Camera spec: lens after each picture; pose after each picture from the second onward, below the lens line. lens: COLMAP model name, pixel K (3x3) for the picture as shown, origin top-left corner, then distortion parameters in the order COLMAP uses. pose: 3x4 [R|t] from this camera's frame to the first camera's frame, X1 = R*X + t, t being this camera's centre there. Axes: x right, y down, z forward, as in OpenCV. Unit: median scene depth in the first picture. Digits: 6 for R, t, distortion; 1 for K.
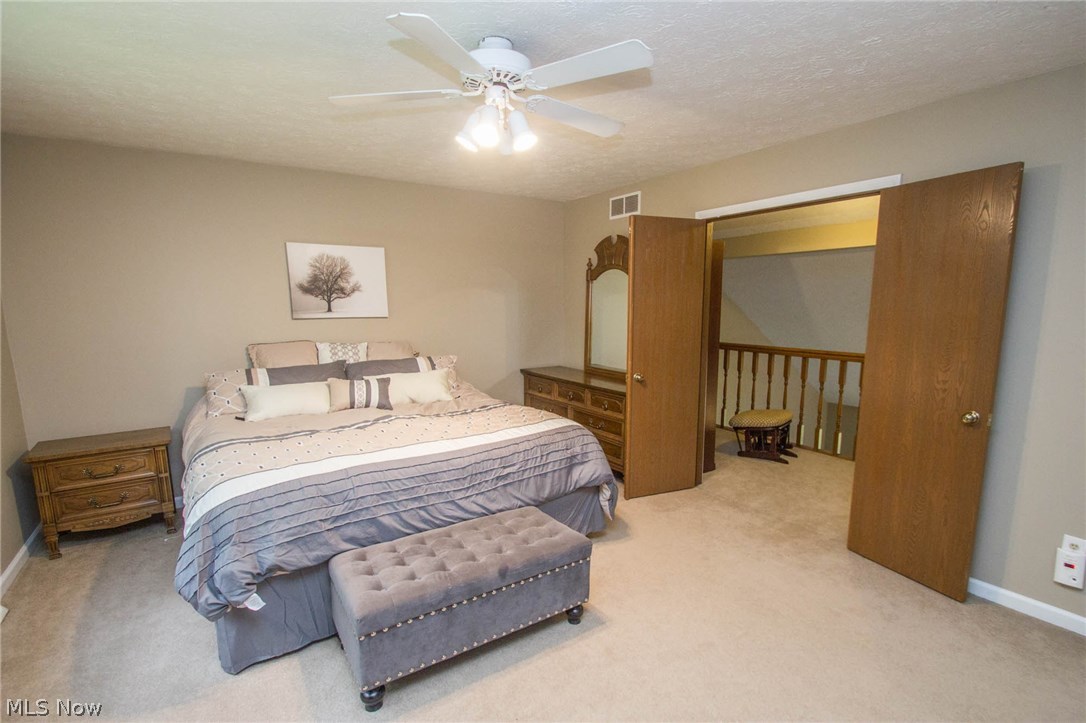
lens RADIAL K [[504.5, 0, 547.2], [0, 504.5, 369.0], [0, 0, 1]] dist [0.007486, -0.012298]
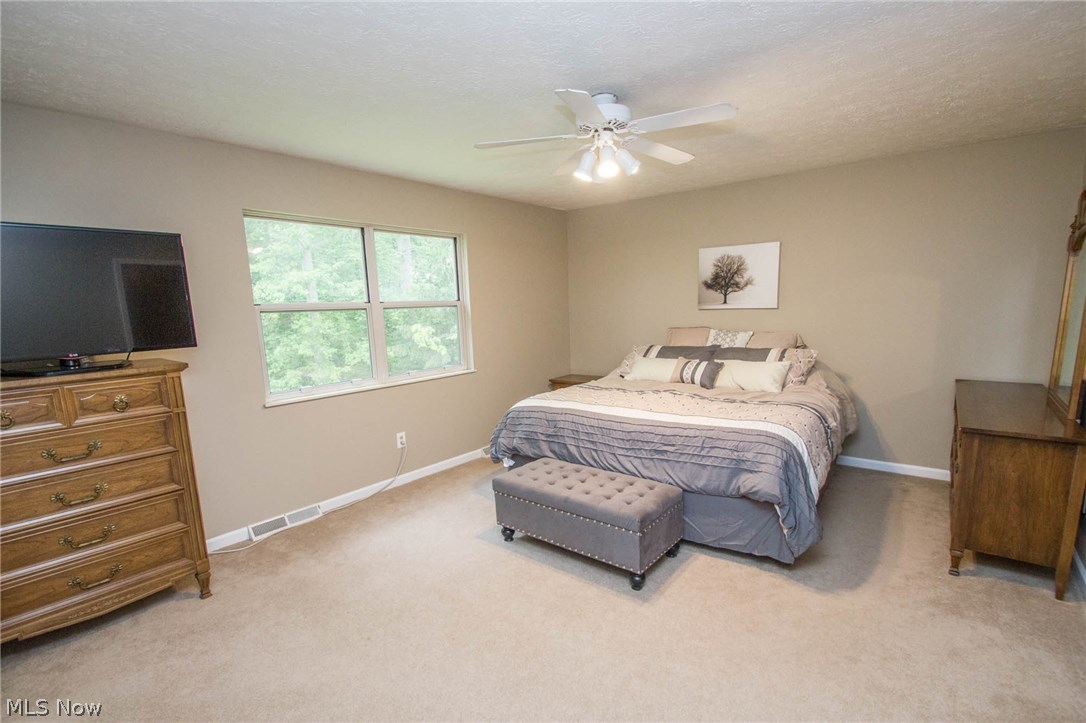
lens RADIAL K [[504.5, 0, 552.9], [0, 504.5, 361.3], [0, 0, 1]] dist [0.007486, -0.012298]
pose [[0.321776, 0.105847, -0.940881, 0.819828], [-0.095641, 0.992282, 0.078921, -0.050699], [0.941973, 0.064592, 0.329416, 0.359964]]
